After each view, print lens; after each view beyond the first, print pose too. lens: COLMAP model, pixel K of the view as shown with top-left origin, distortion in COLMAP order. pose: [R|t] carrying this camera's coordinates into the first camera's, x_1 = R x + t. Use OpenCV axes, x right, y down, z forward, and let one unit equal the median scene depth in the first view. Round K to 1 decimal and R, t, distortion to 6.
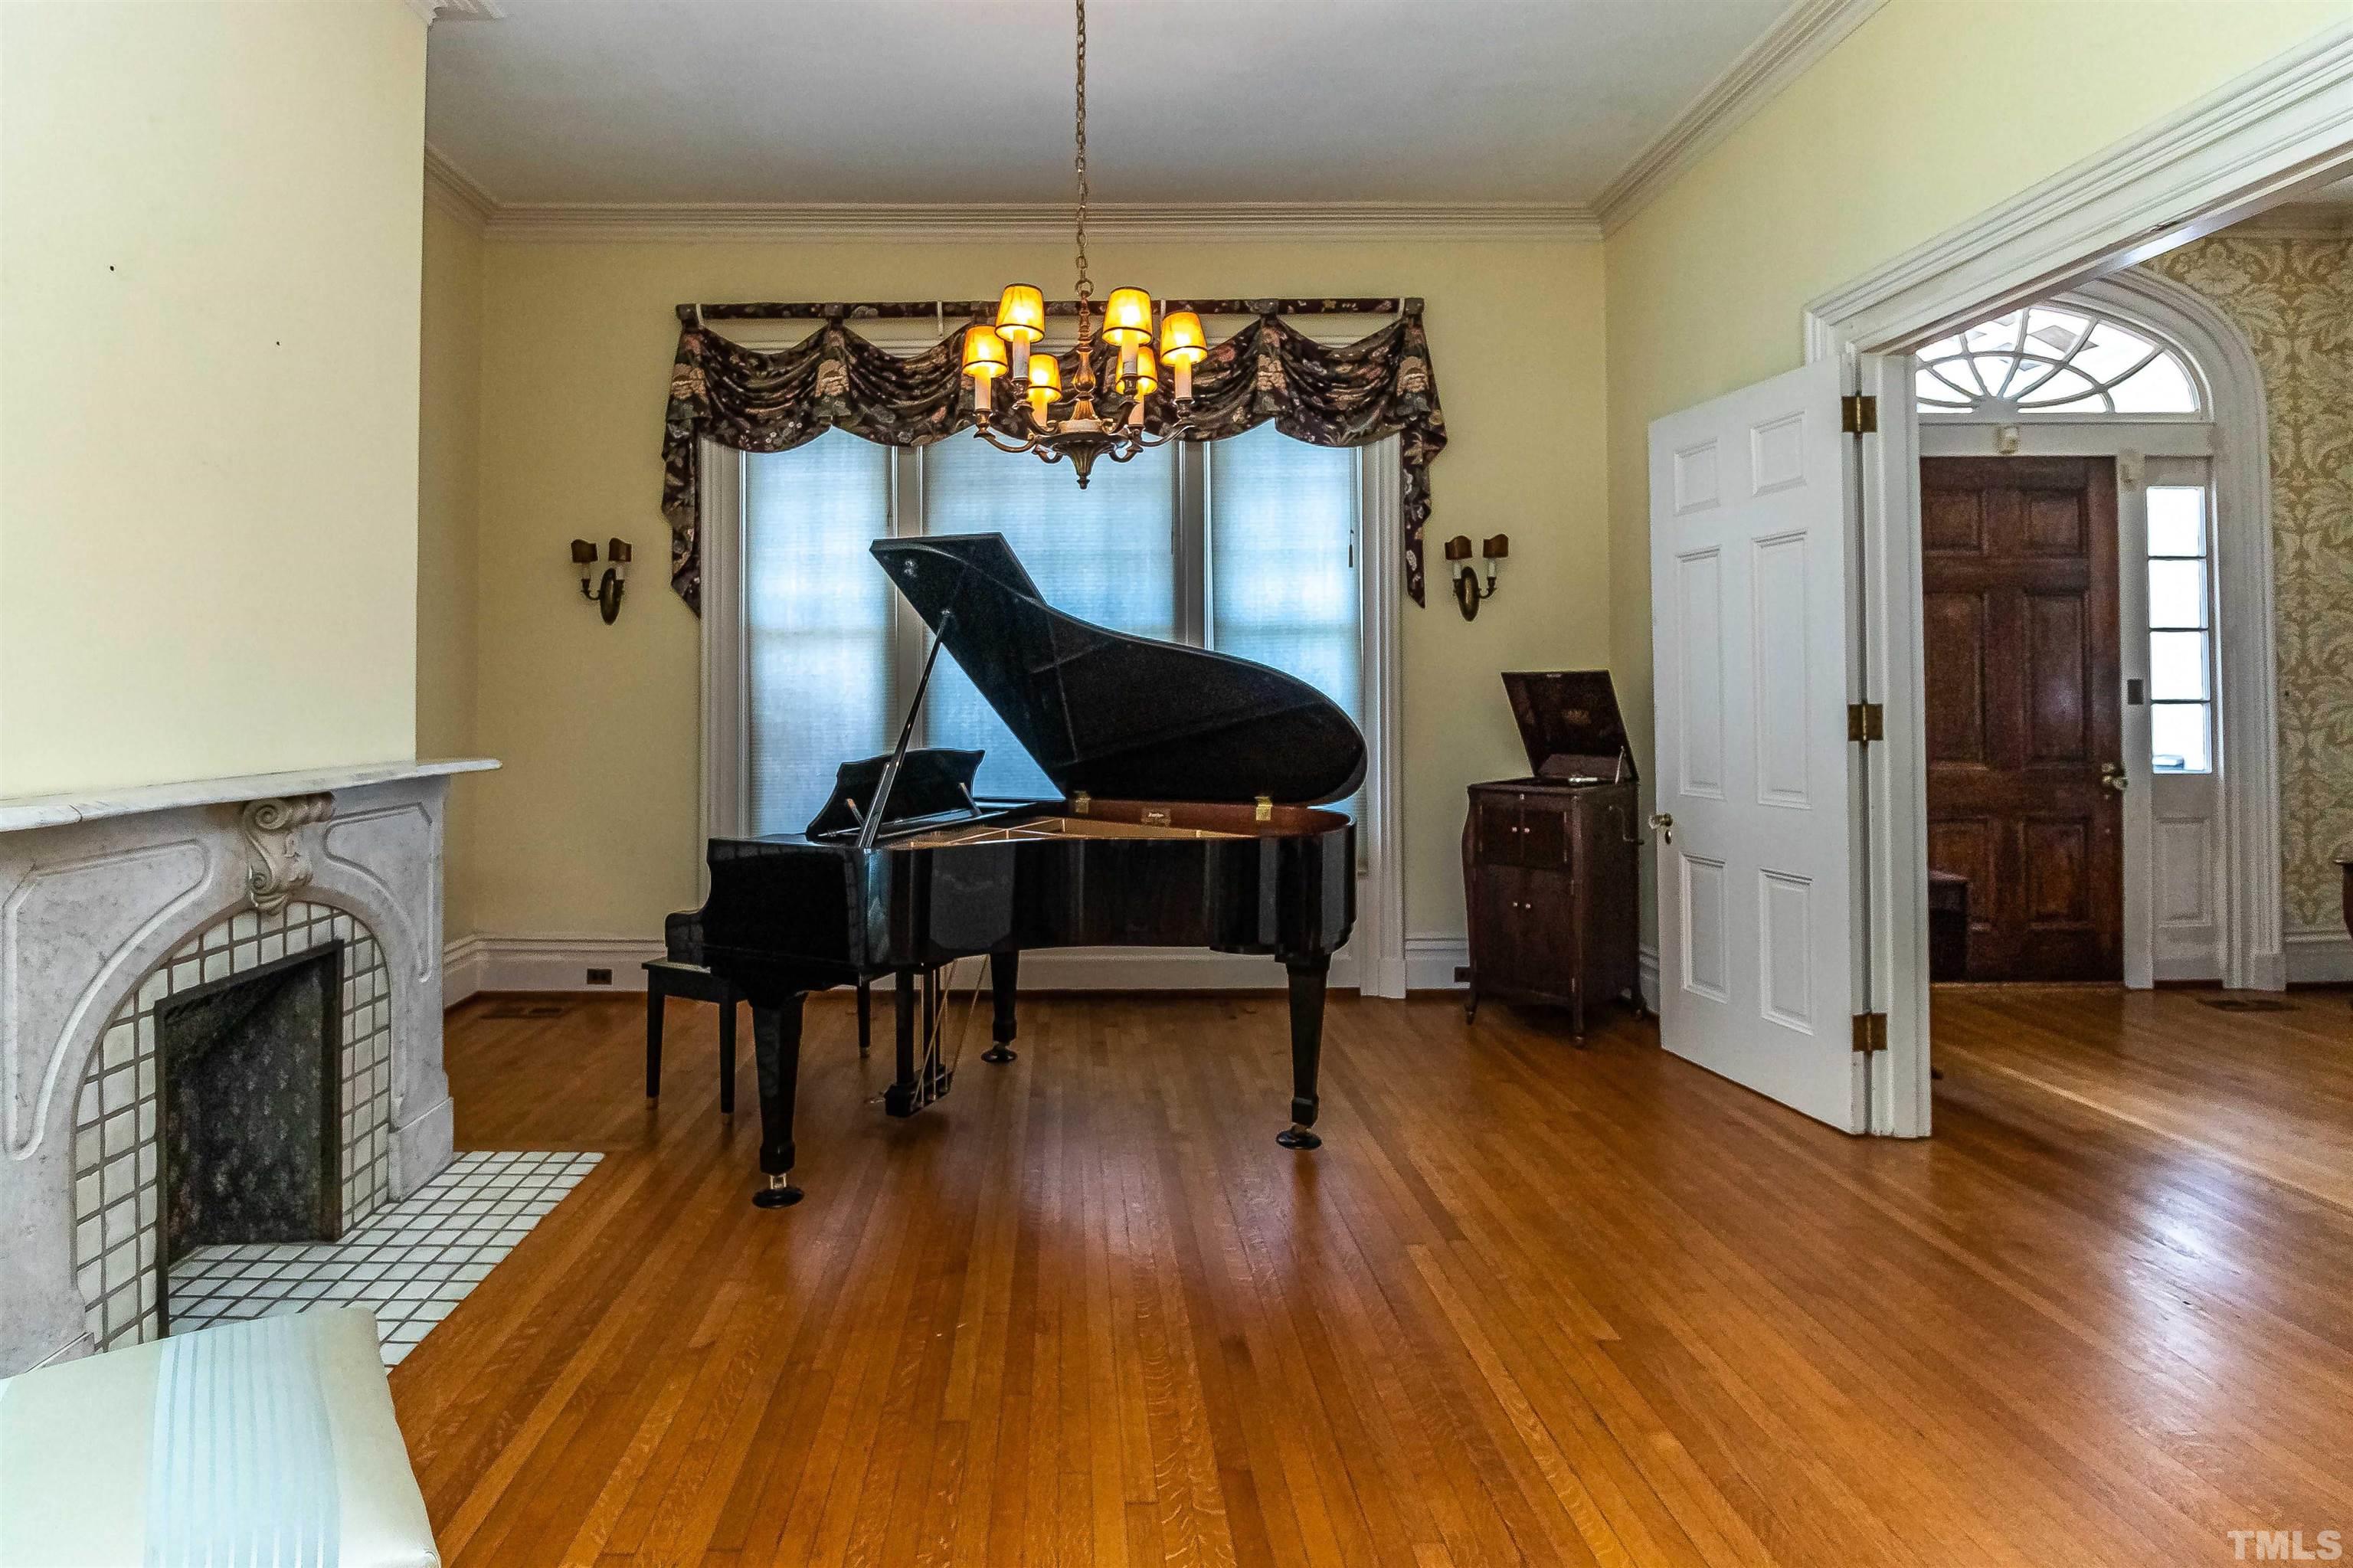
lens RADIAL K [[1127.9, 0, 1070.6], [0, 1127.9, 681.5], [0, 0, 1]] dist [-0.010886, -0.007158]
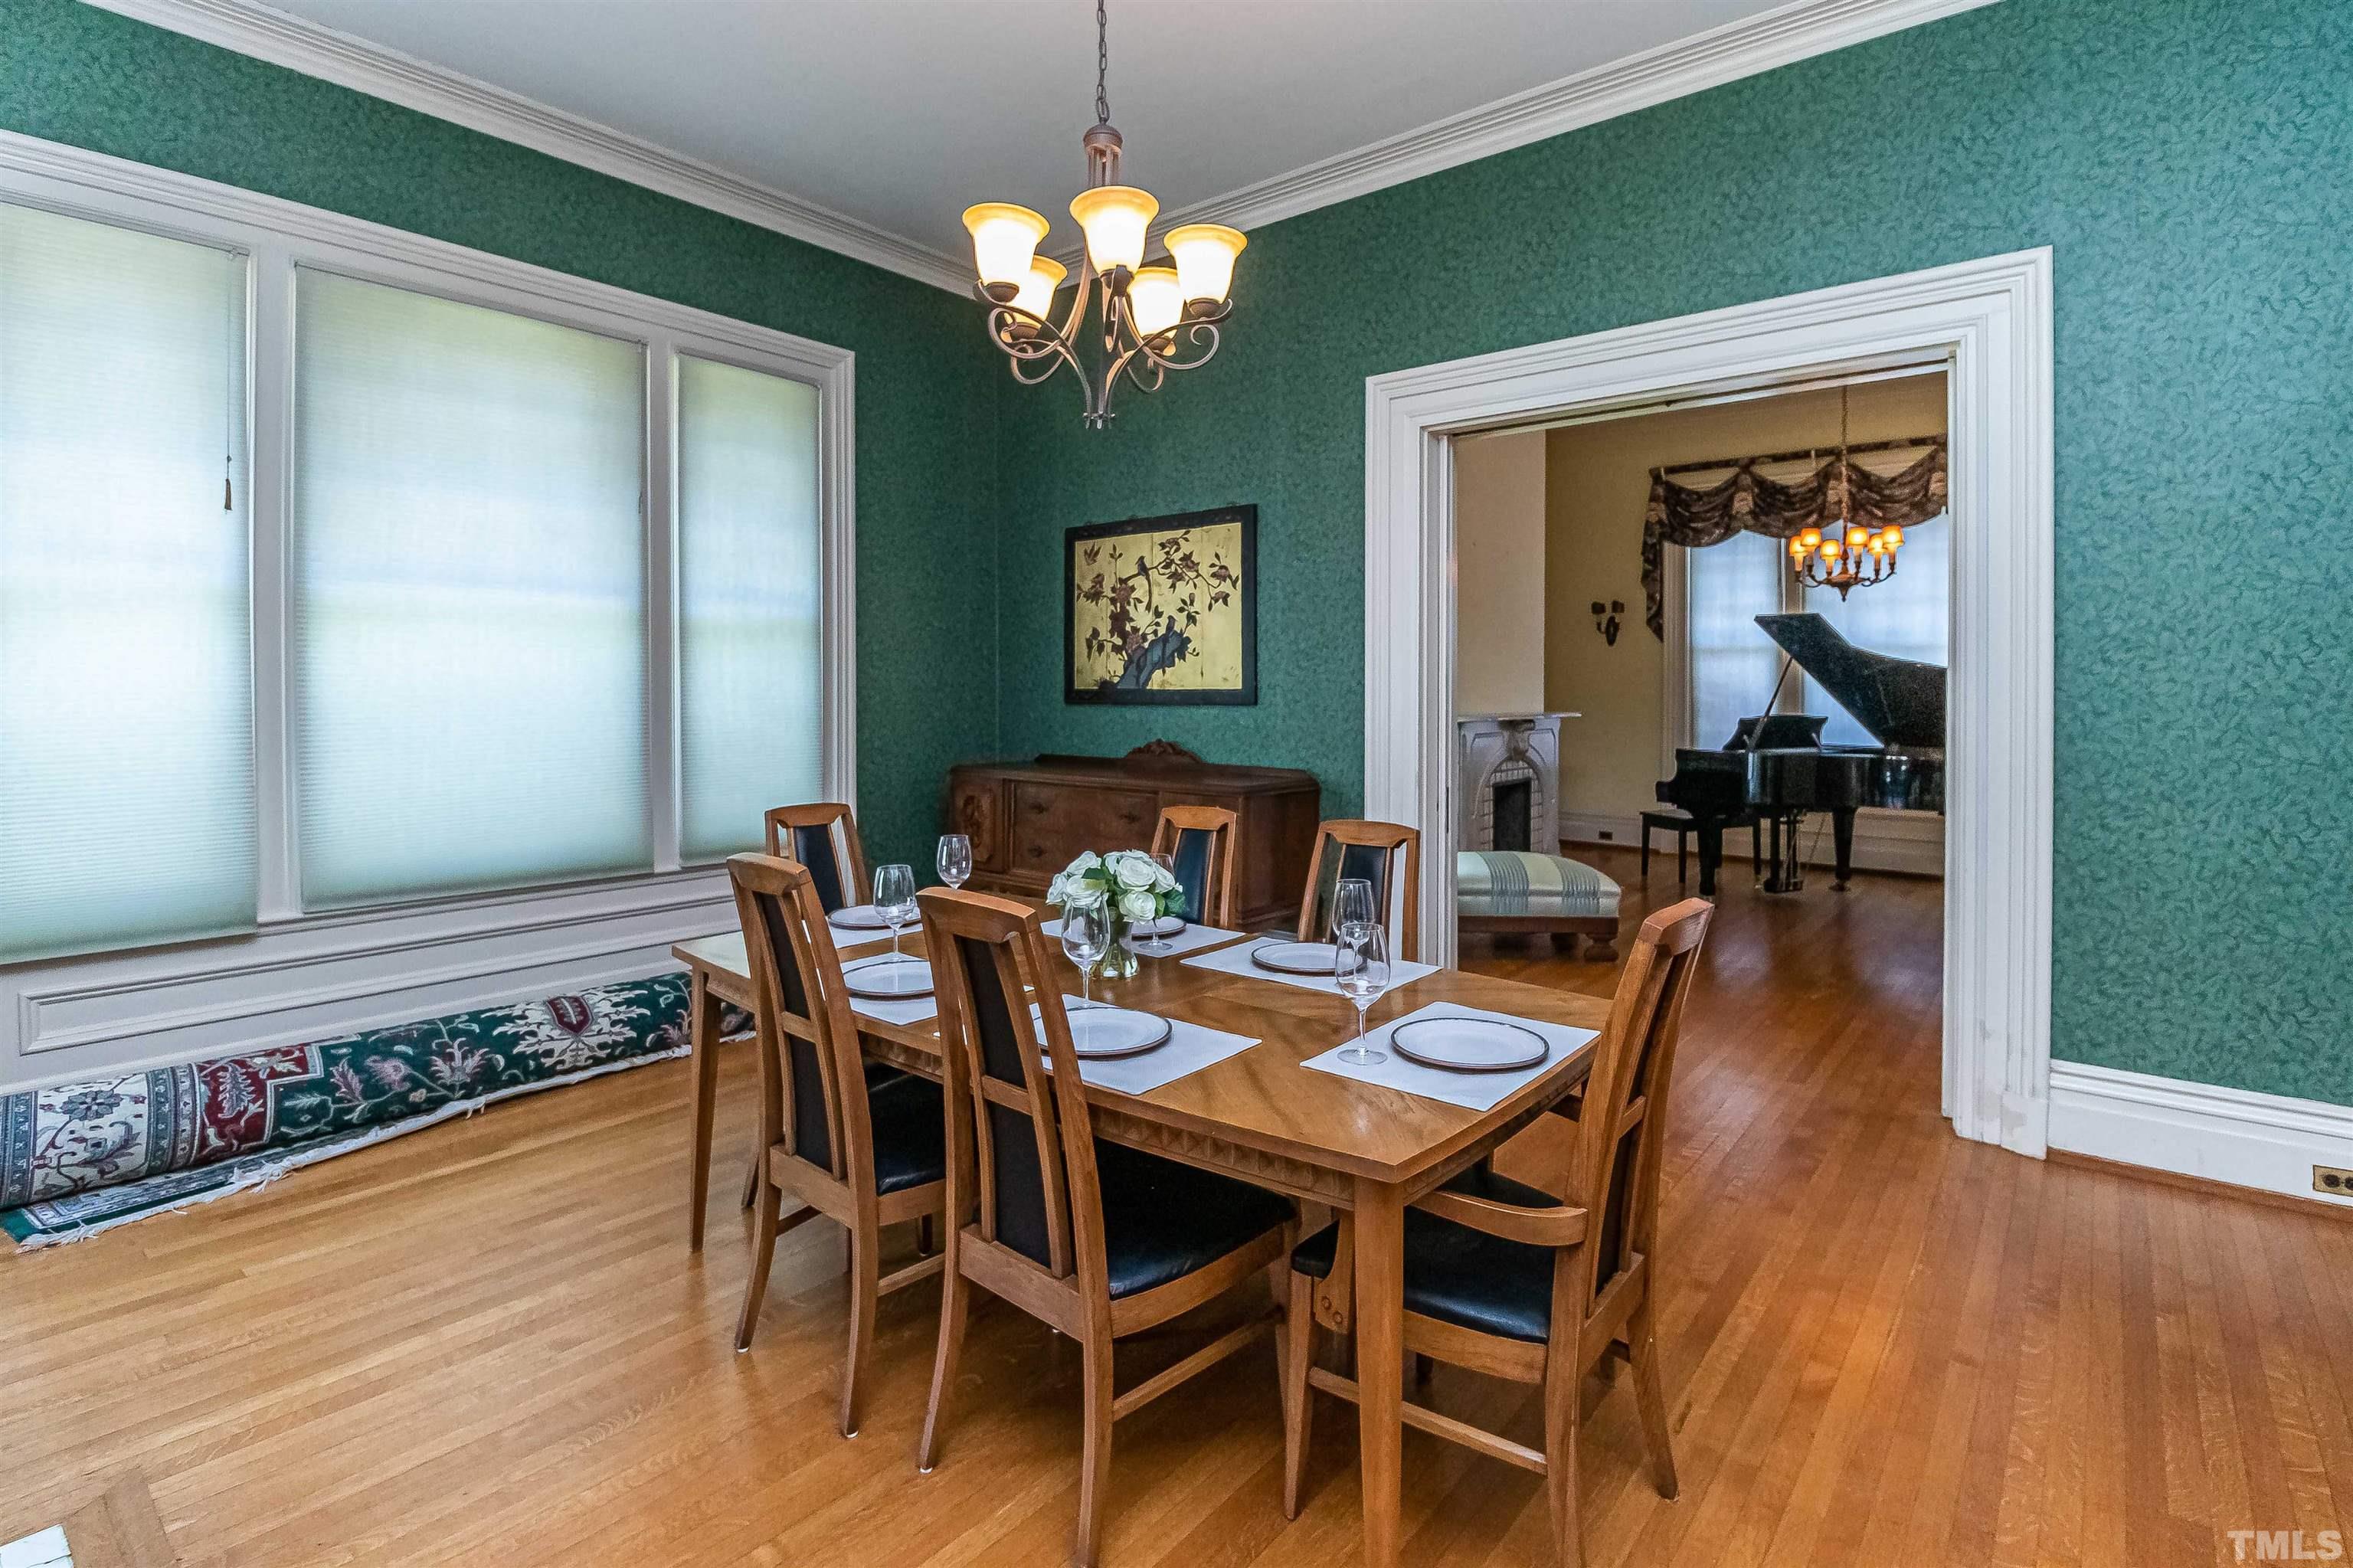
lens RADIAL K [[1127.9, 0, 1181.1], [0, 1127.9, 681.9], [0, 0, 1]] dist [-0.010886, -0.007158]
pose [[0.769831, 0.007523, -0.638203, 0.225738], [-0.000646, 0.999939, 0.011009, -0.012494], [0.638247, -0.008063, 0.769789, -0.873259]]
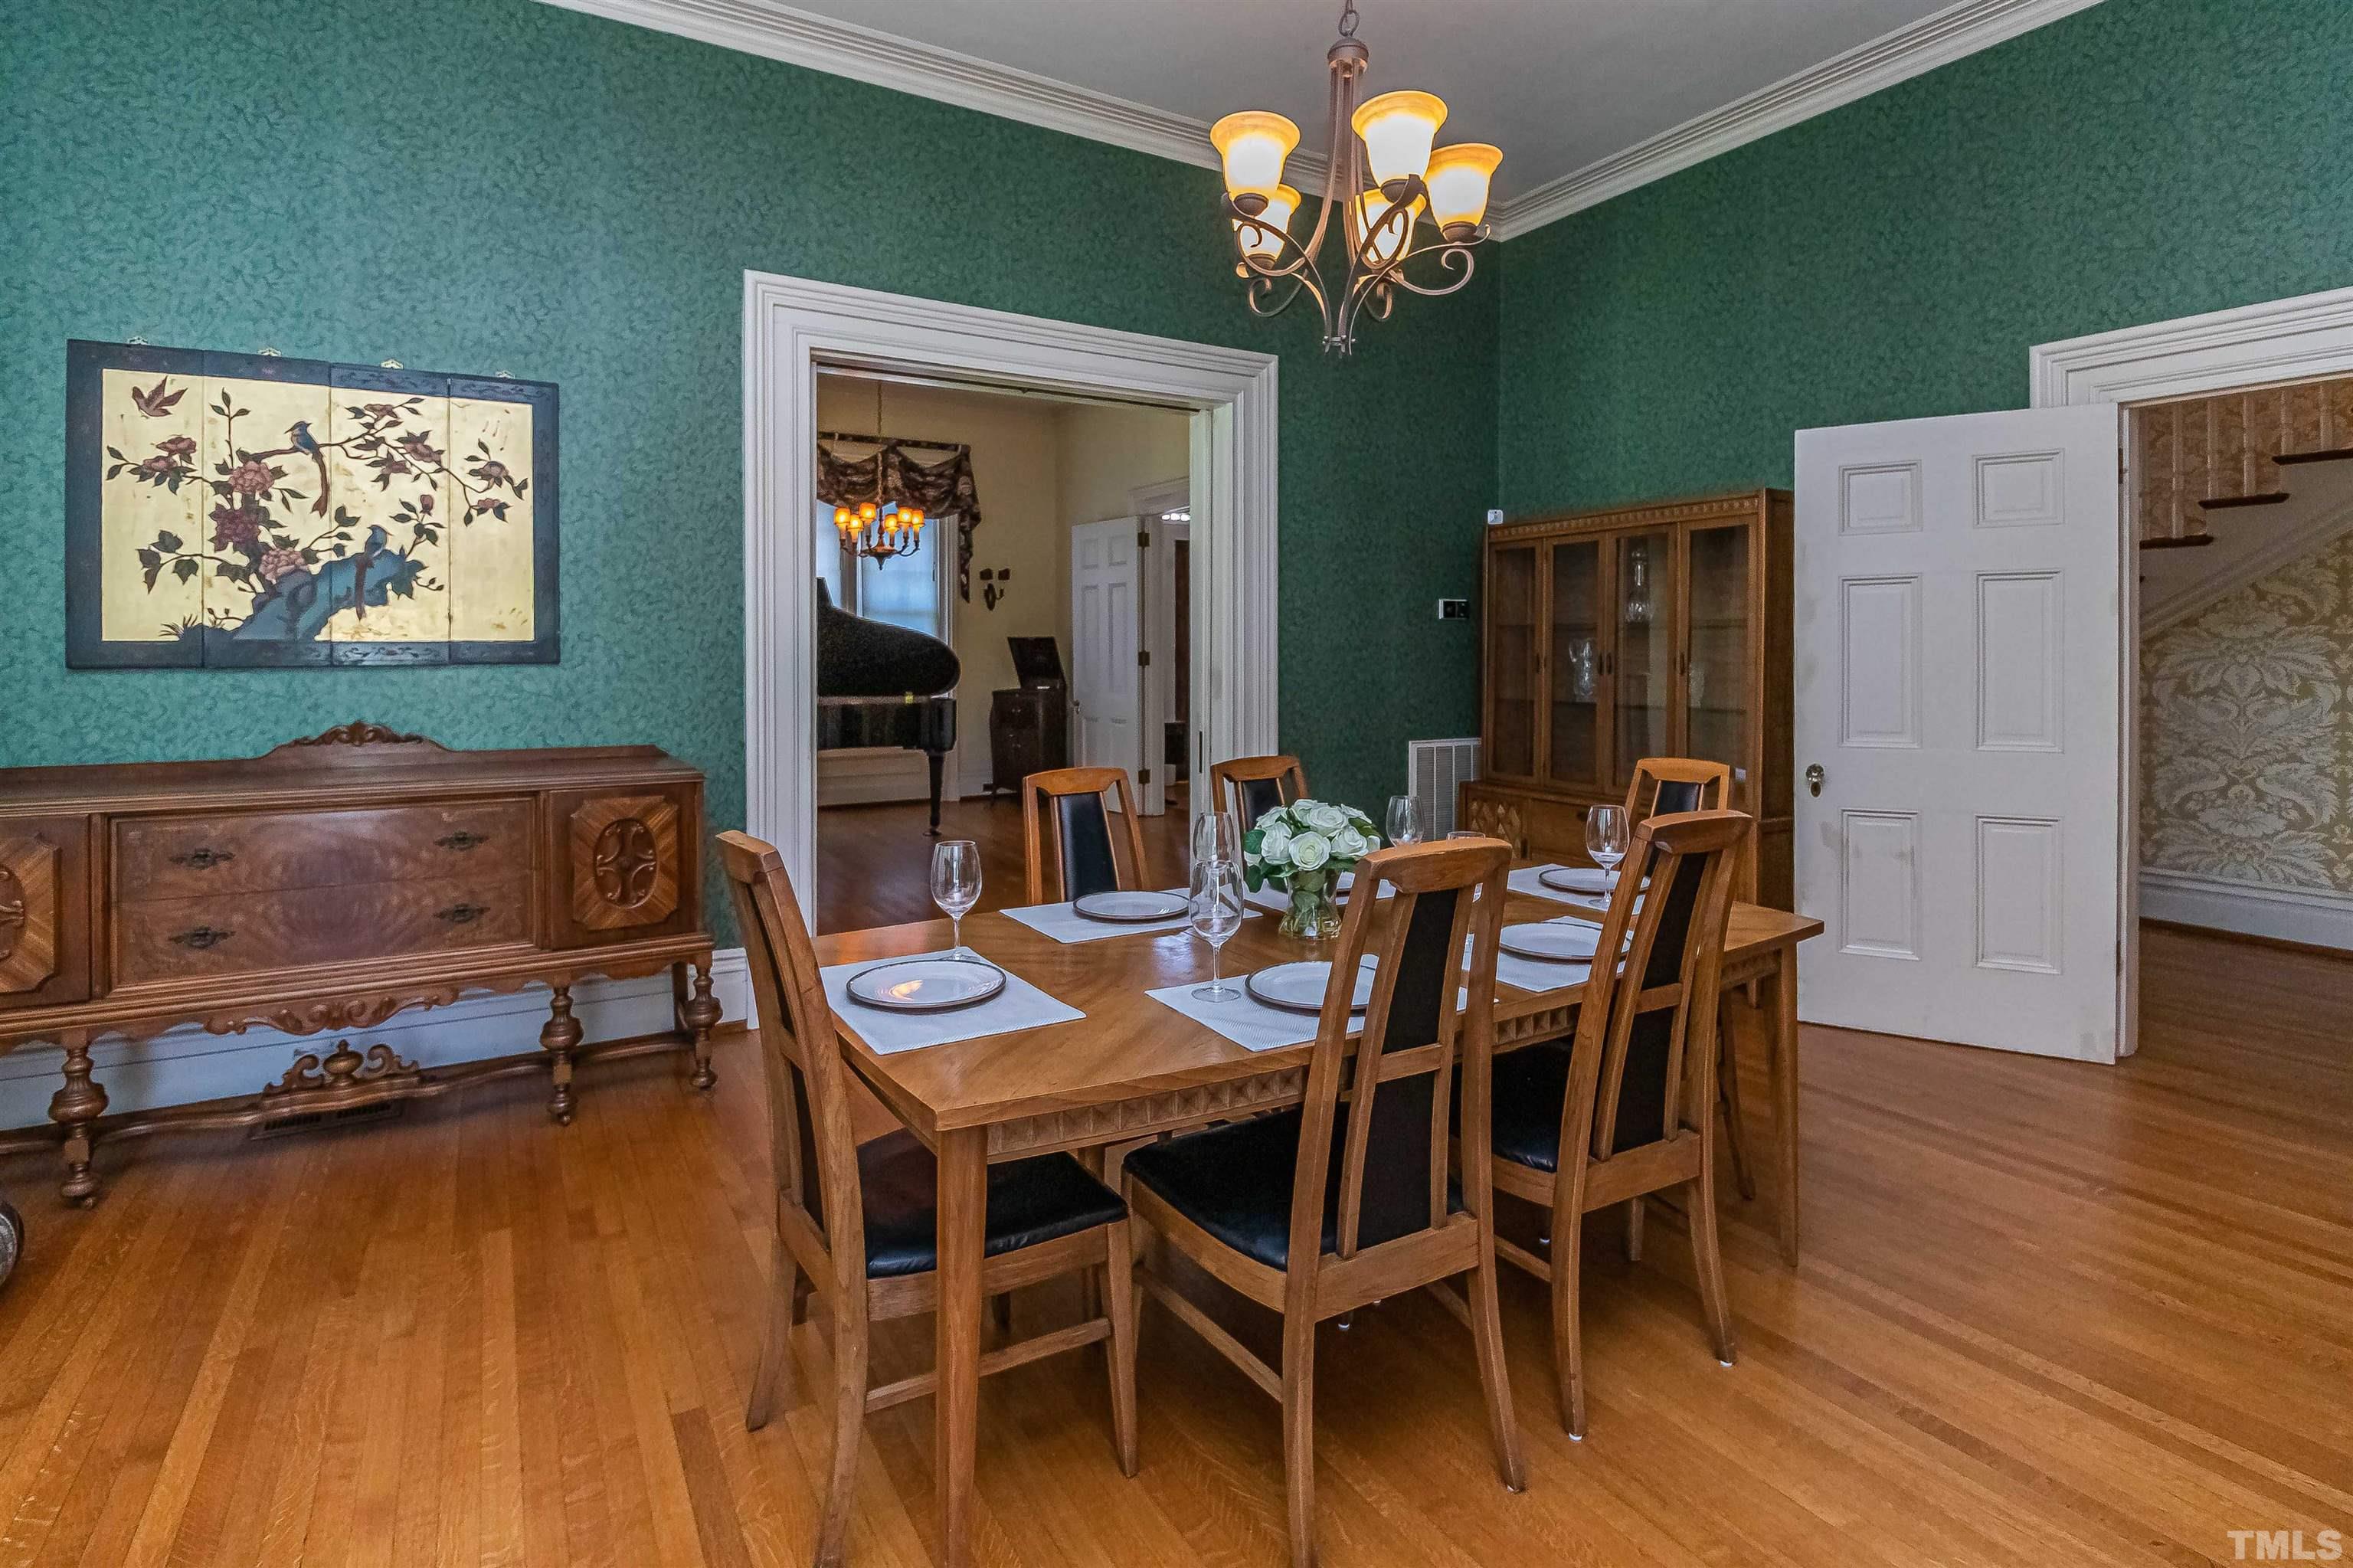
lens RADIAL K [[1127.9, 0, 1172.3], [0, 1127.9, 667.5], [0, 0, 1]] dist [-0.010886, -0.007158]
pose [[0.855417, -0.001749, 0.517937, -0.408730], [-0.009825, 0.999760, 0.019604, 0.004321], [-0.517847, -0.021858, 0.855194, -0.883189]]
